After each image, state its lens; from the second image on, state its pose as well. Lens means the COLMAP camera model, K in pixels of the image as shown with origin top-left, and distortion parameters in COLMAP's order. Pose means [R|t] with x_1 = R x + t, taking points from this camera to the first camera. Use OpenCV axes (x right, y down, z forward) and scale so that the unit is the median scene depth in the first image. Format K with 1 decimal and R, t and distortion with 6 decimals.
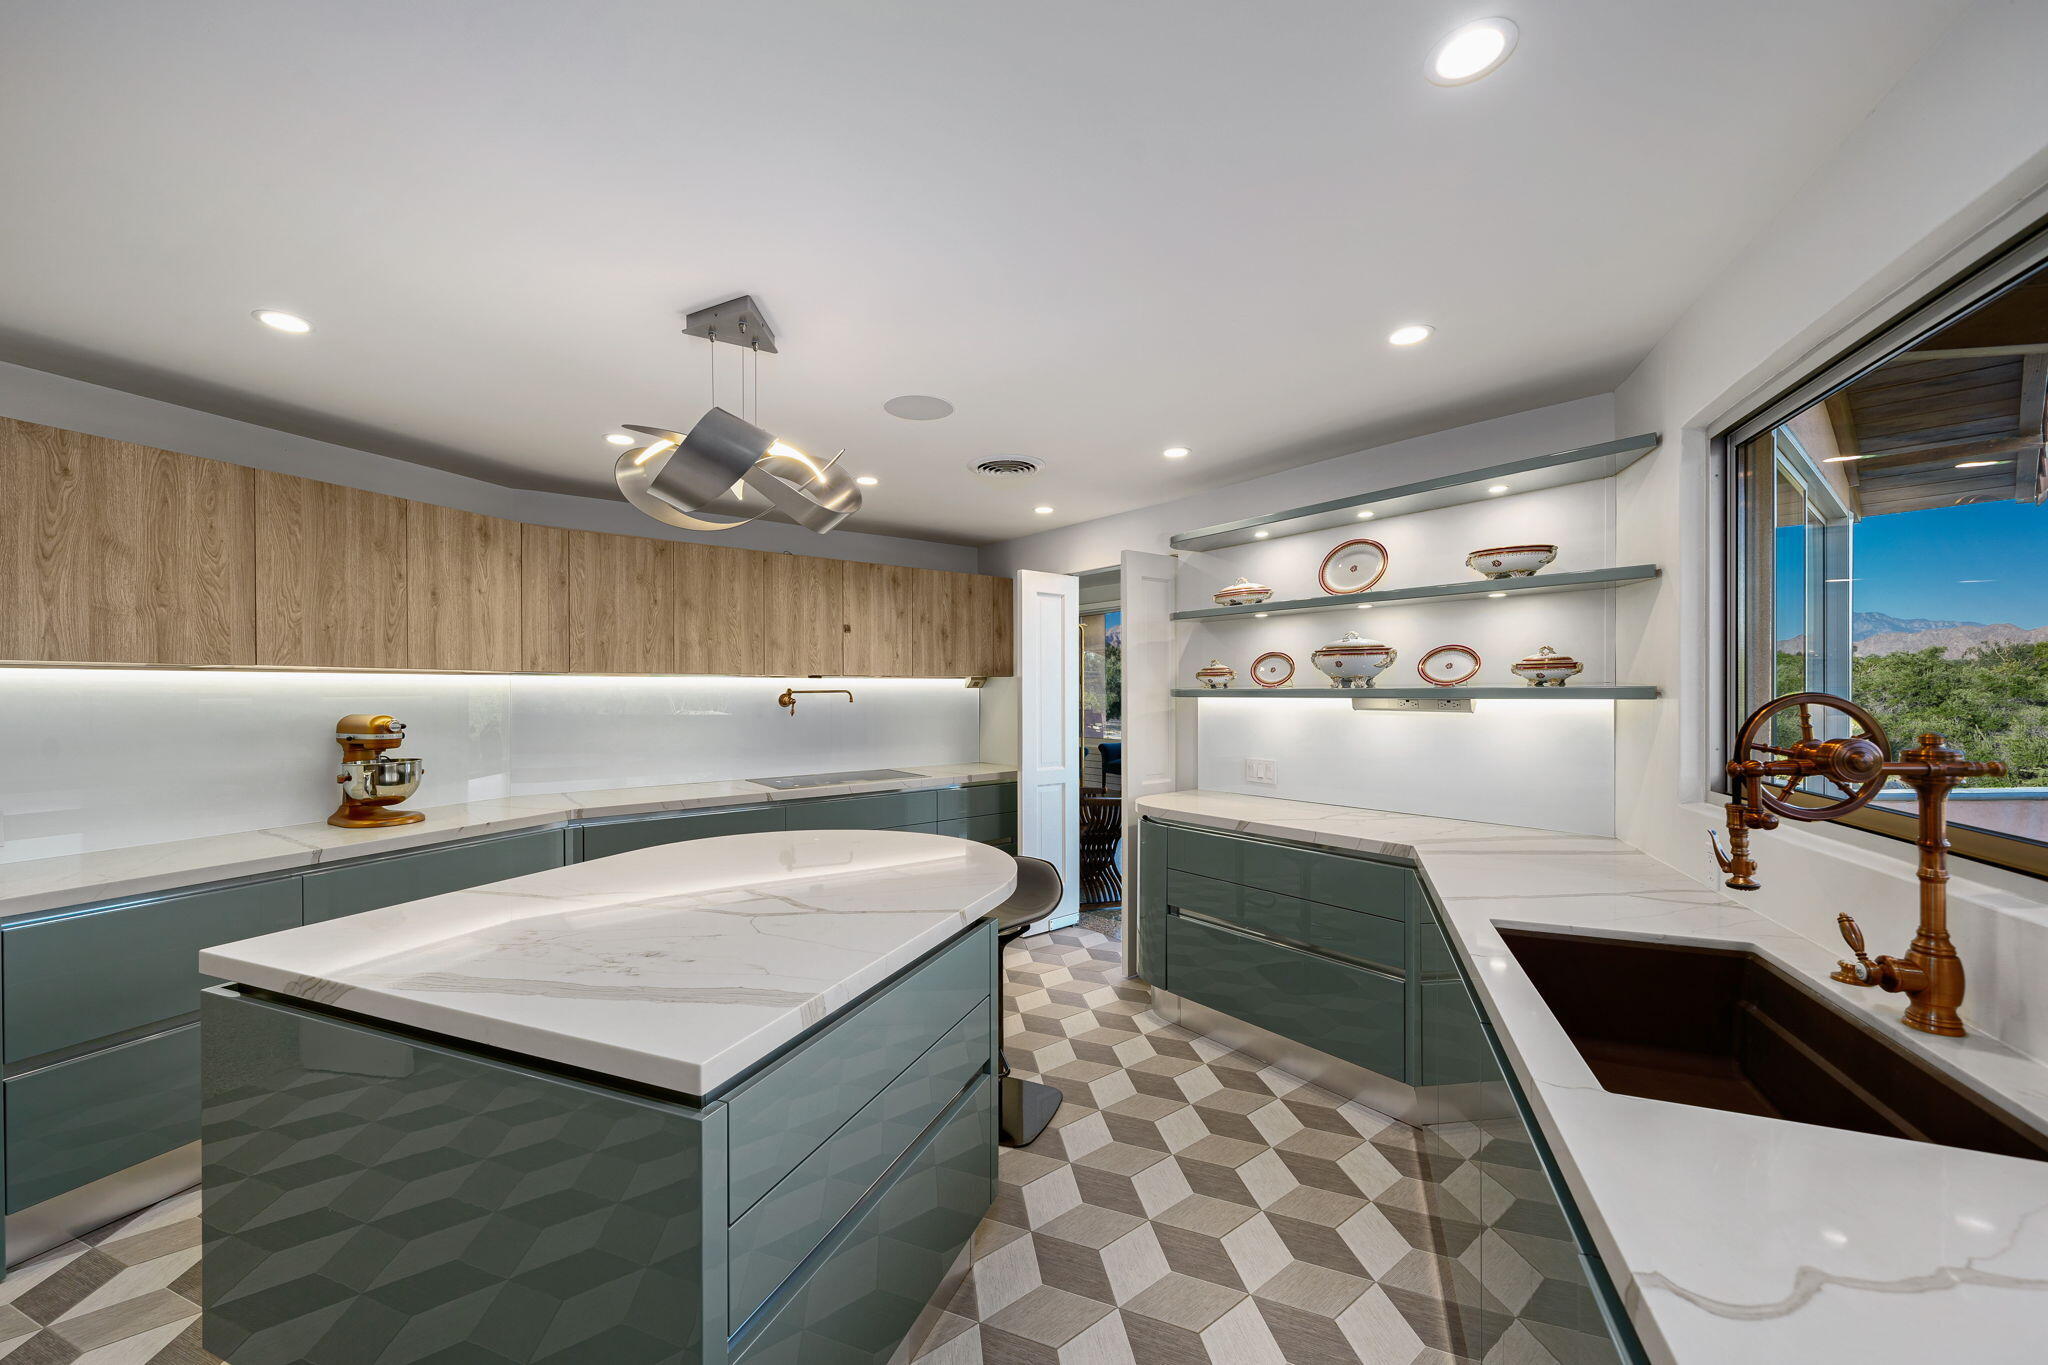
lens RADIAL K [[790.1, 0, 1024.0], [0, 790.1, 682.5], [0, 0, 1]] dist [-0.000576, -0.000041]
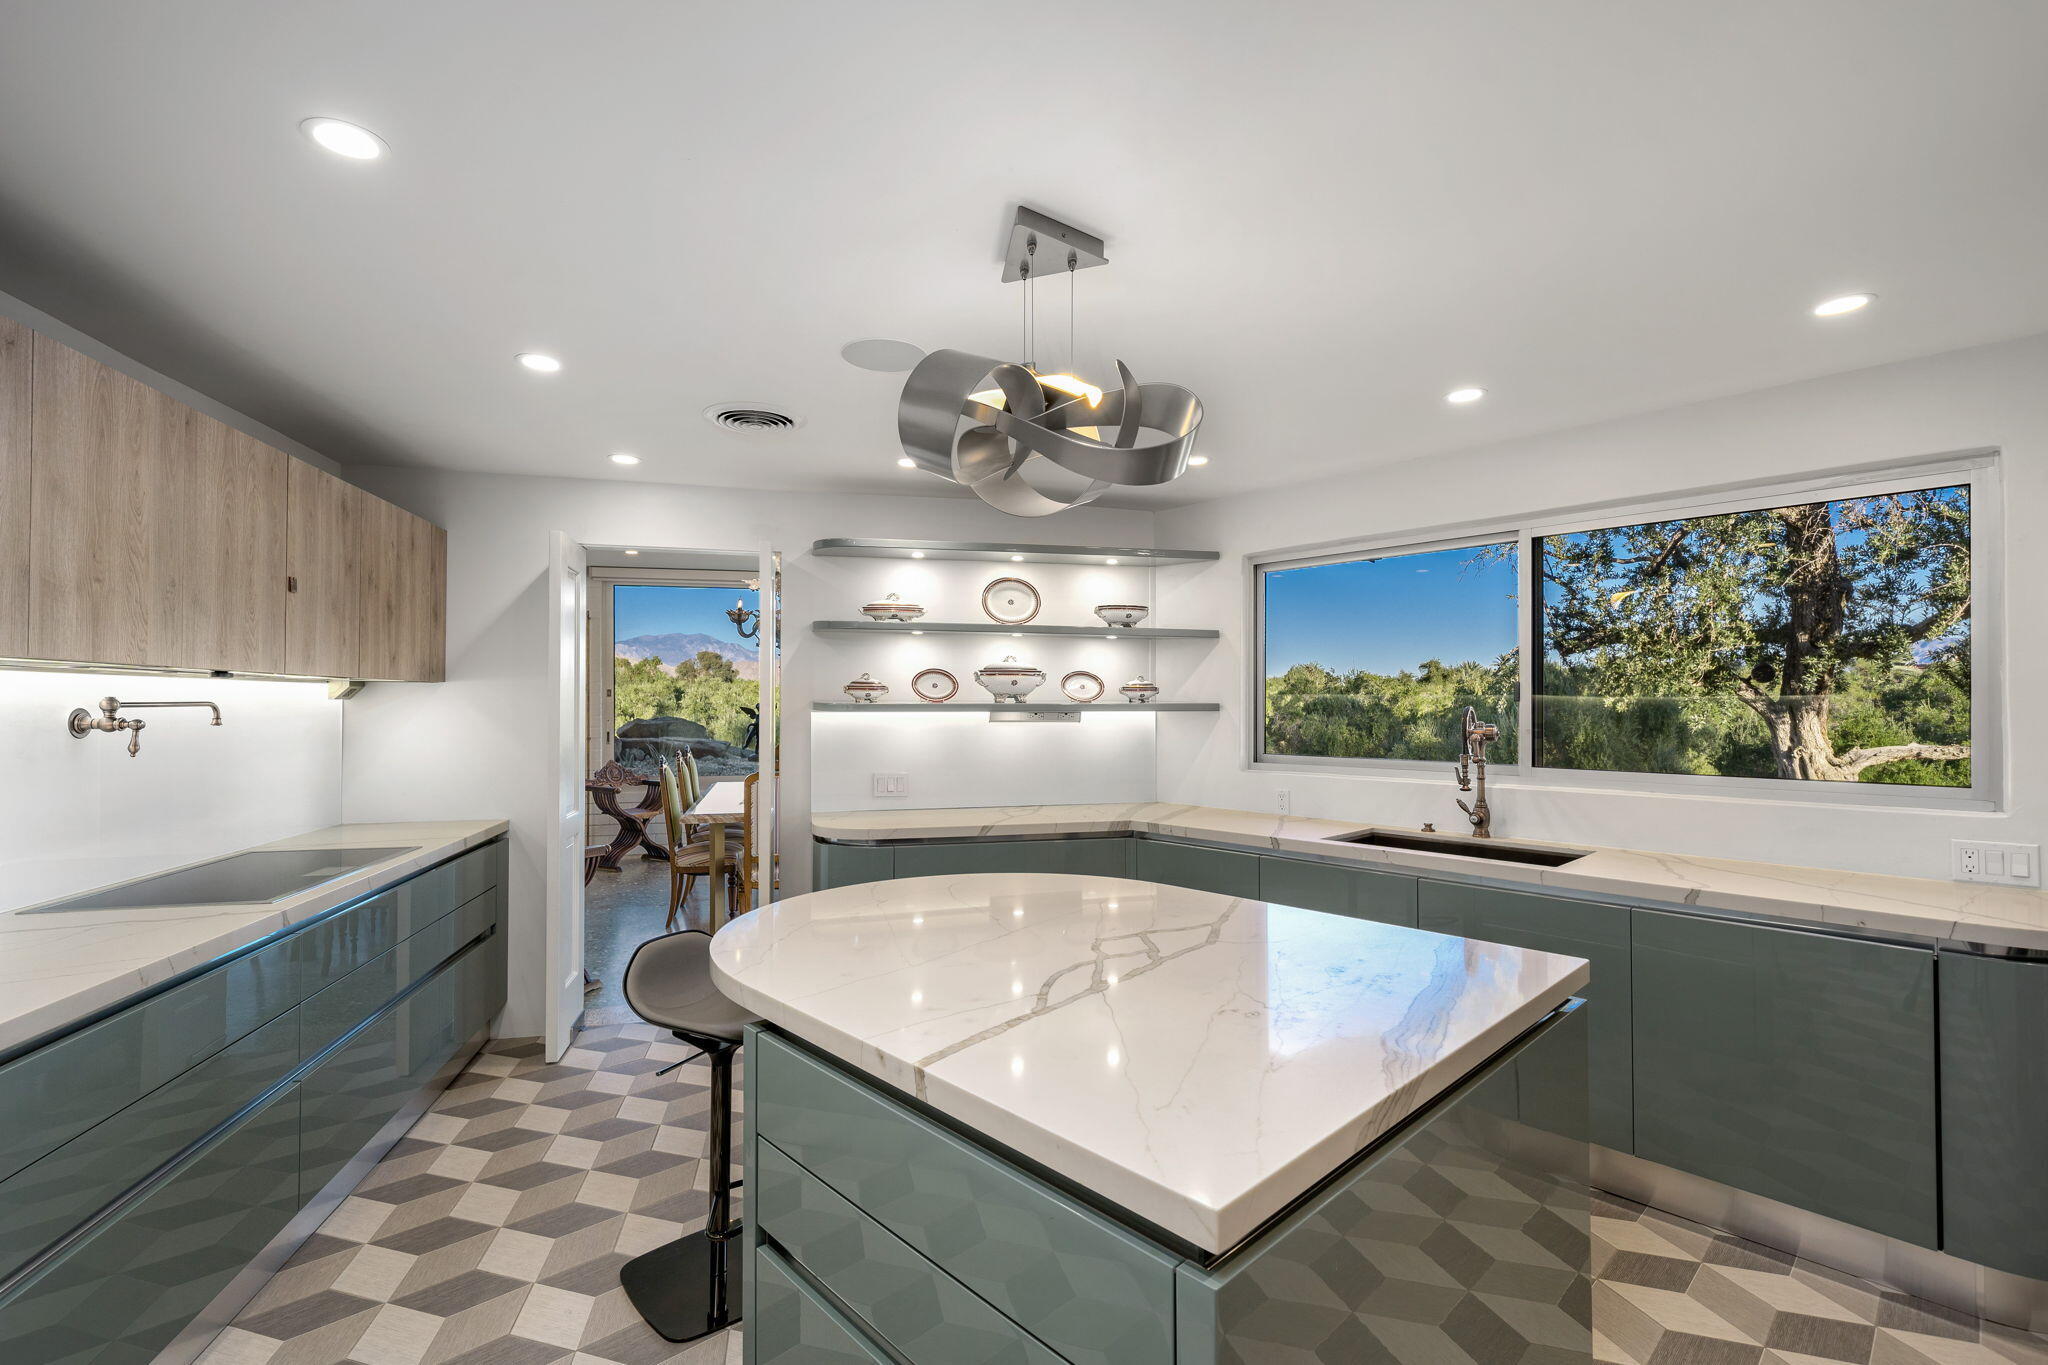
lens RADIAL K [[894.4, 0, 1024.0], [0, 894.4, 682.5], [0, 0, 1]] dist [0.022652, 0.000000]
pose [[0.416259, 0.026712, 0.908854, -0.715851], [-0.011471, 0.999643, -0.024126, 0.007349], [-0.909174, -0.000383, 0.416417, 0.382697]]
